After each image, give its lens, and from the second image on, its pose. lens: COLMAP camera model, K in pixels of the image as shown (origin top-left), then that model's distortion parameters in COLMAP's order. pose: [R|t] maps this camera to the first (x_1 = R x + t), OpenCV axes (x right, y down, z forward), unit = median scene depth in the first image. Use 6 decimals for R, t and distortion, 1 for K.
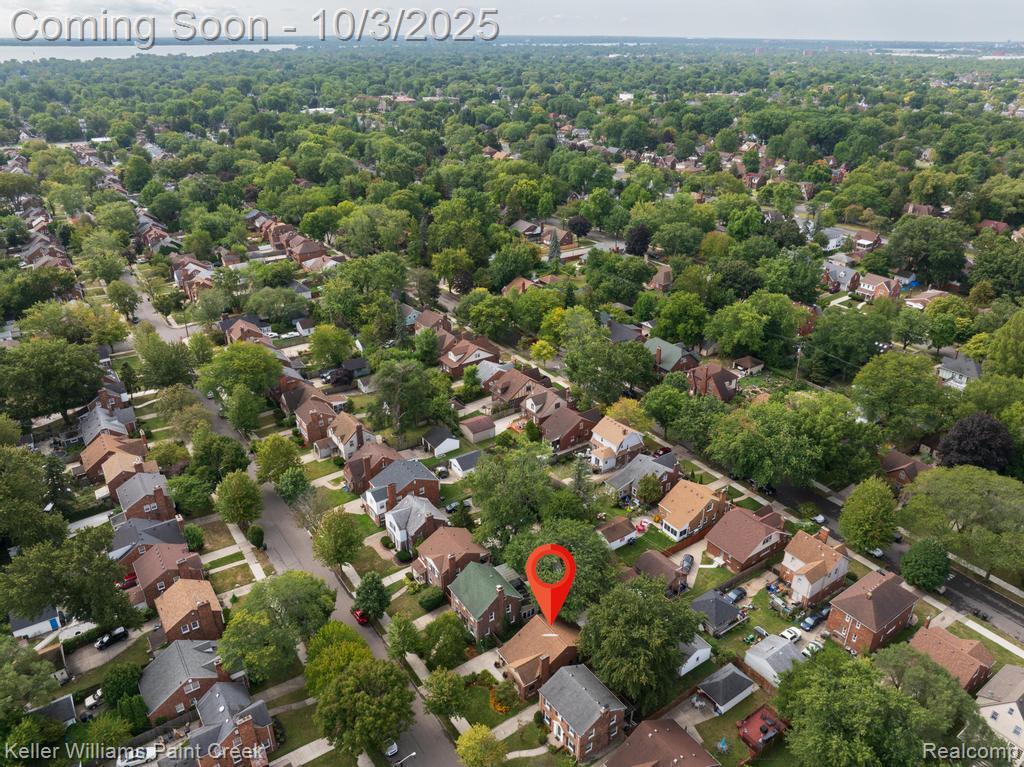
lens RADIAL K [[717.0, 0, 513.2], [0, 717.0, 384.3], [0, 0, 1]] dist [-0.031729, 0.004236]
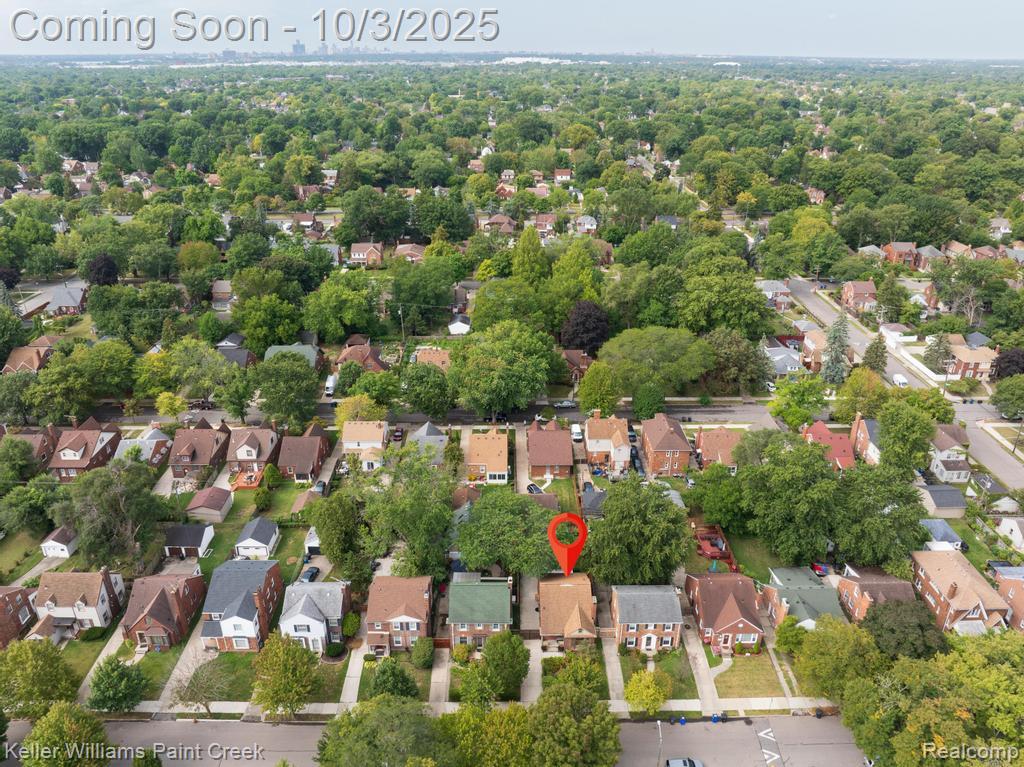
lens RADIAL K [[717.0, 0, 512.9], [0, 717.0, 385.4], [0, 0, 1]] dist [-0.031729, 0.004236]
pose [[0.563006, -0.352968, 0.747287, -0.582170], [0.363552, 0.917799, 0.159607, -0.092368], [-0.742196, 0.181819, 0.645049, 0.313974]]
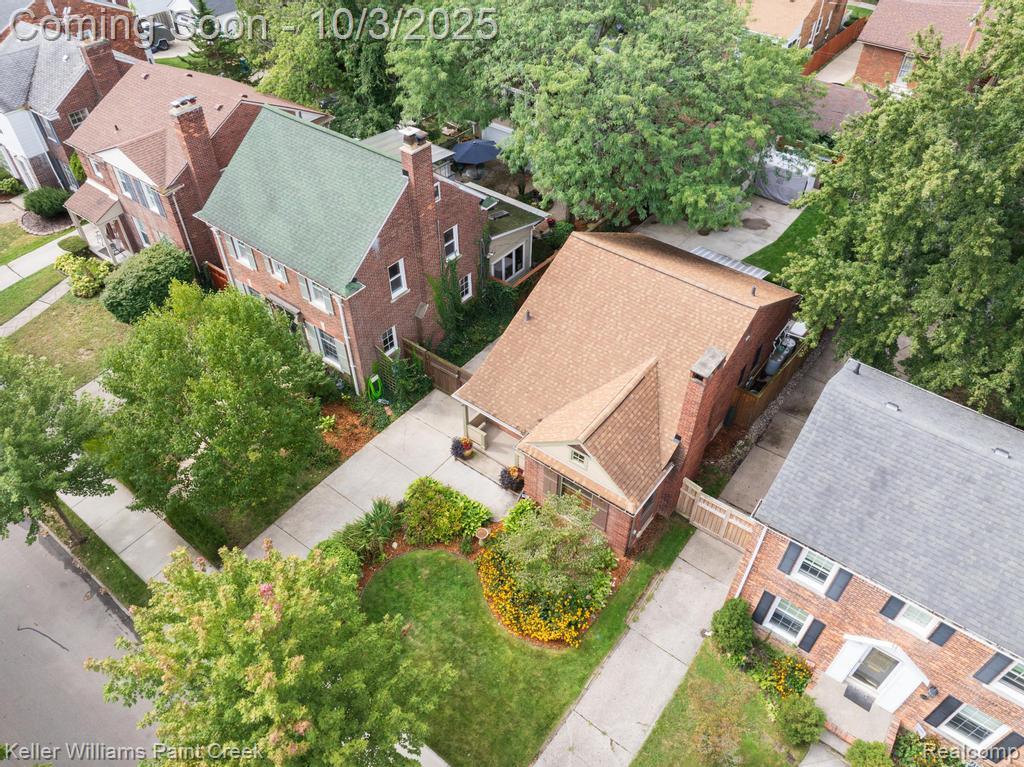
lens RADIAL K [[717.0, 0, 513.8], [0, 717.0, 382.3], [0, 0, 1]] dist [-0.031729, 0.004236]
pose [[0.951439, -0.216172, 0.219165, -0.050492], [0.139364, 0.937288, 0.319483, 0.265419], [-0.274484, -0.273425, 0.921899, 0.697873]]
